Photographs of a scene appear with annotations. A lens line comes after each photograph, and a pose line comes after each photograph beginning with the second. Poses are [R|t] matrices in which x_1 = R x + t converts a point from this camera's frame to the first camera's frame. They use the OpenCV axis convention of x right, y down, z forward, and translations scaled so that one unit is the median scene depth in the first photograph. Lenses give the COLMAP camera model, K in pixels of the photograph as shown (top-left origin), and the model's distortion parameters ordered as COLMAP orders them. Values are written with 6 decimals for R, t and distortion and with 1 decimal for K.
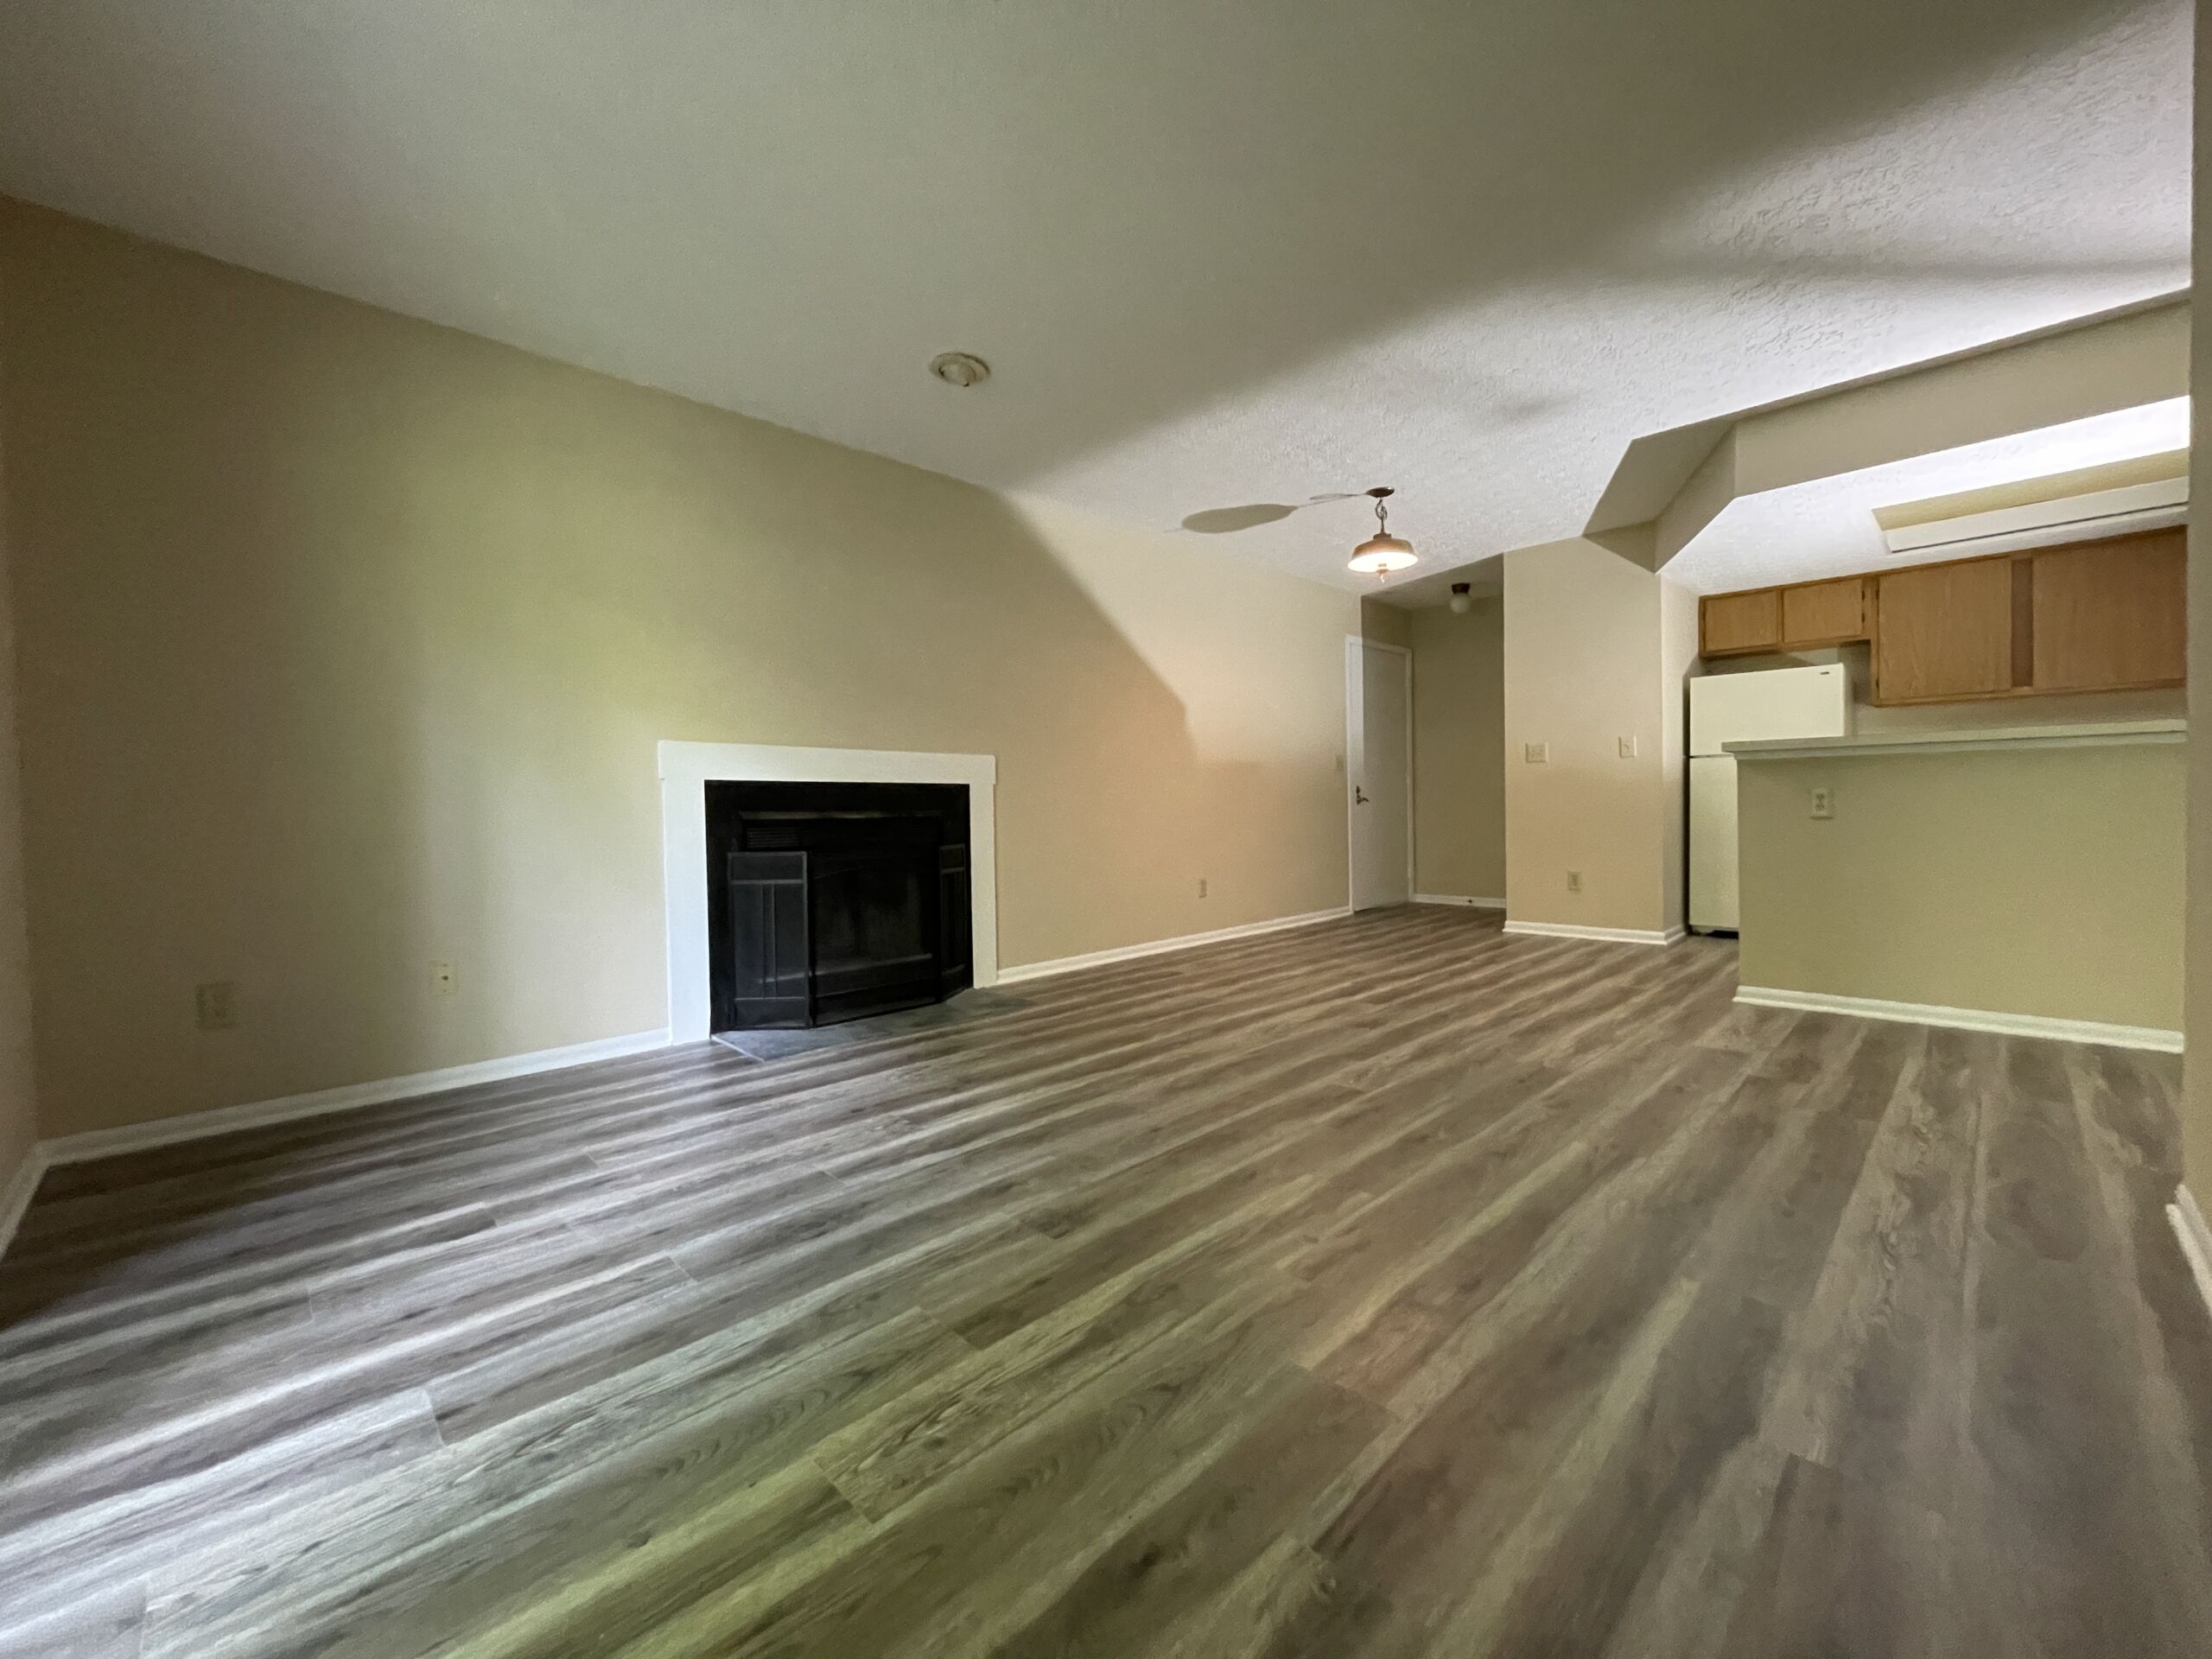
lens RADIAL K [[891.4, 0, 1103.7], [0, 891.4, 837.1], [0, 0, 1]] dist [-0.002352, -0.000319]
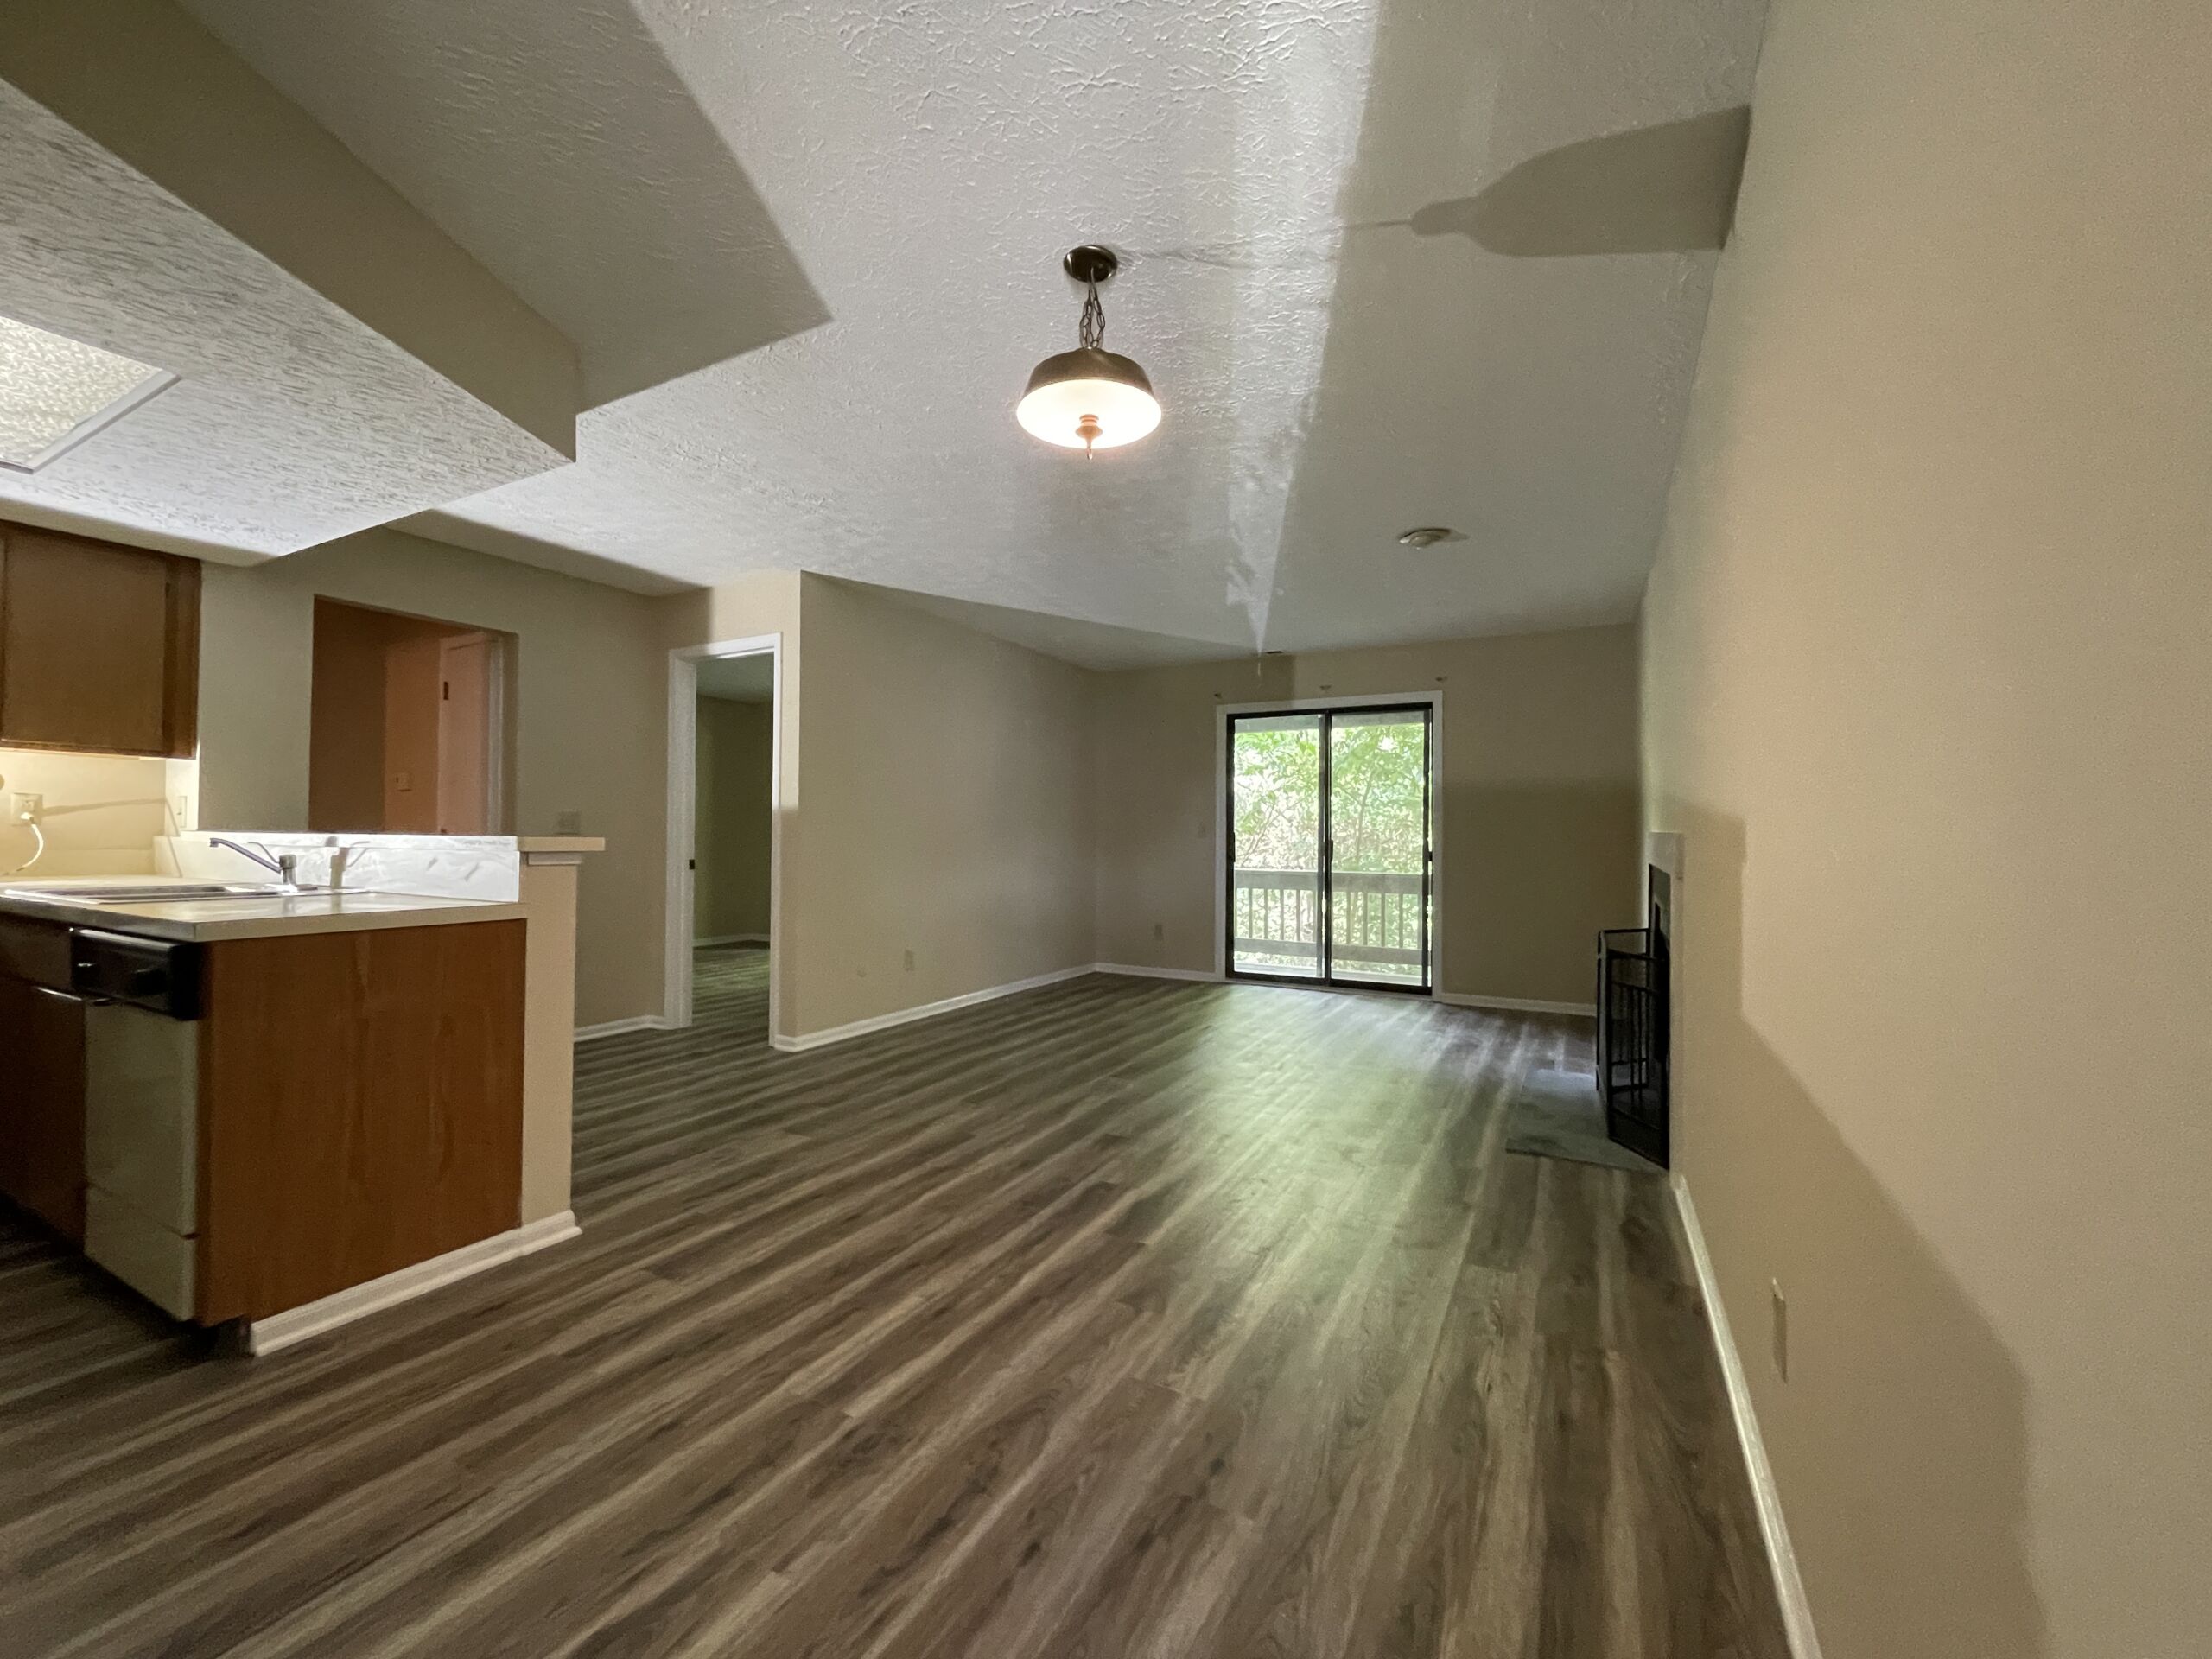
lens RADIAL K [[891.4, 0, 1100.3], [0, 891.4, 817.8], [0, 0, 1]] dist [-0.002352, -0.000319]
pose [[-0.956979, 0.006430, -0.290085, 0.872841], [0.000958, 0.999819, 0.019001, -0.217642], [0.290155, 0.017905, -0.956812, 2.853959]]
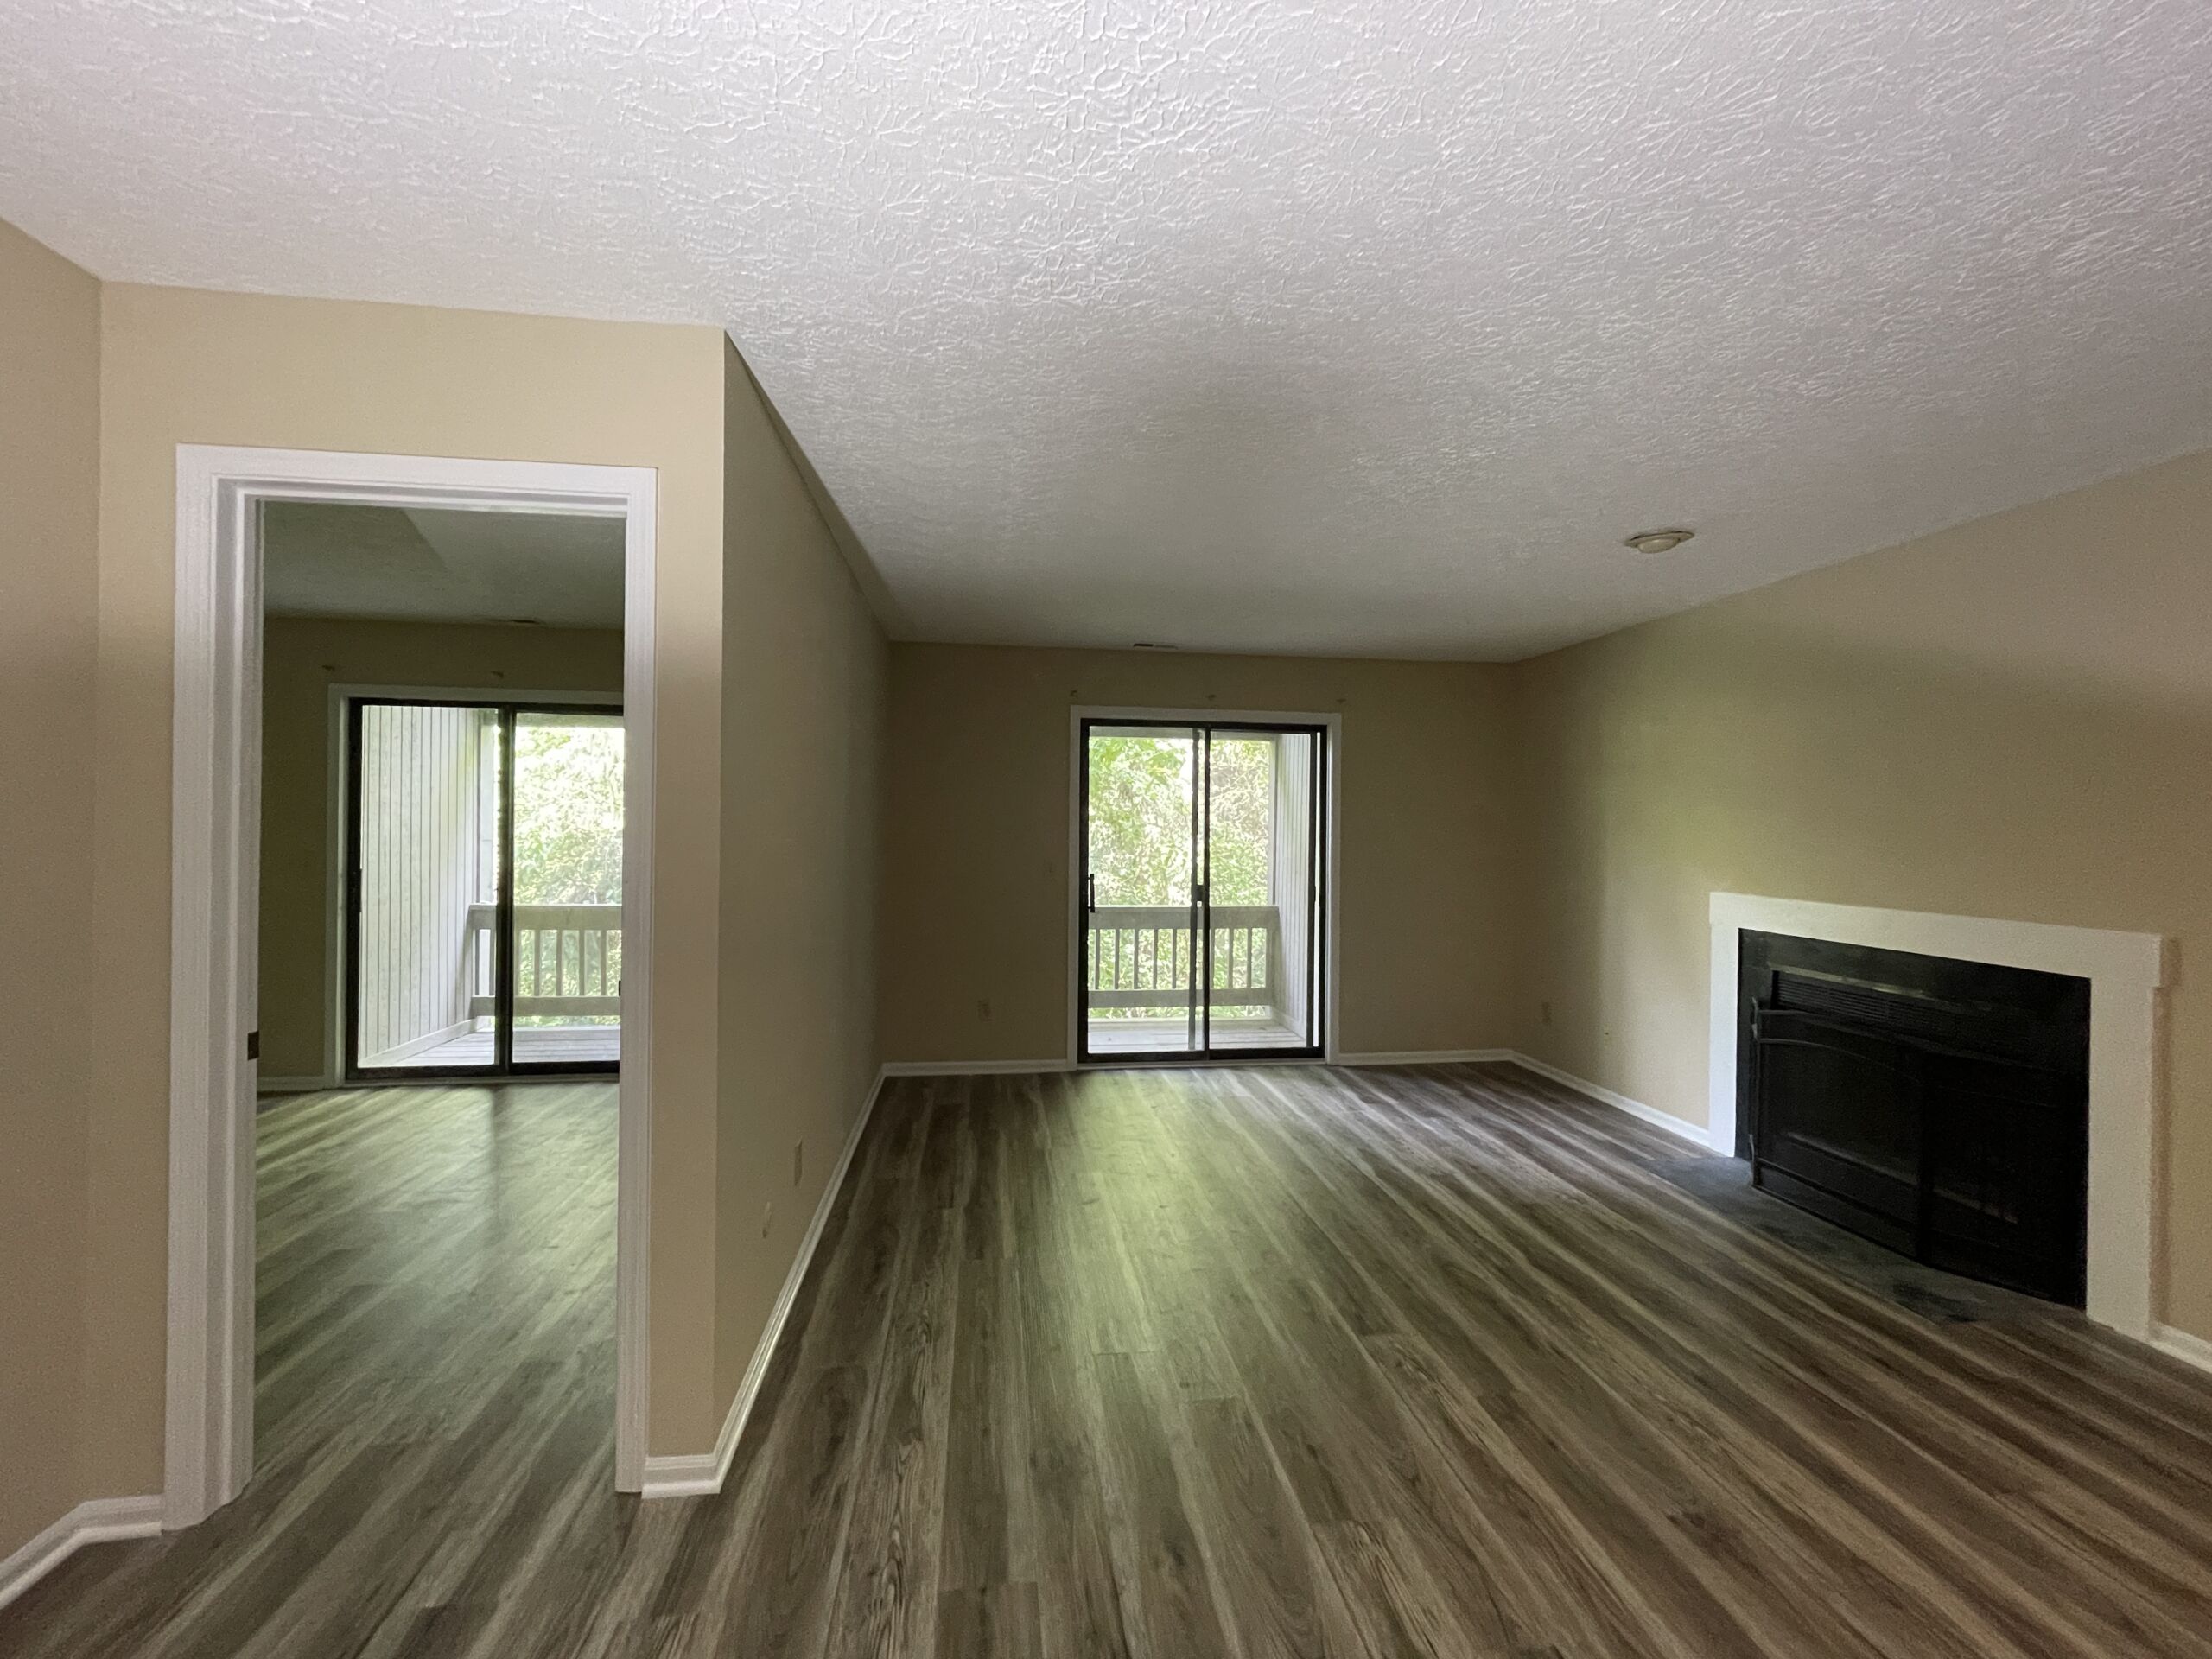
lens RADIAL K [[891.4, 0, 1102.9], [0, 891.4, 825.9], [0, 0, 1]] dist [-0.002352, -0.000319]
pose [[-0.604391, 0.009095, -0.796636, 1.380037], [-0.025950, 0.999180, 0.031095, -0.307644], [0.796265, 0.039466, -0.603659, 1.539141]]
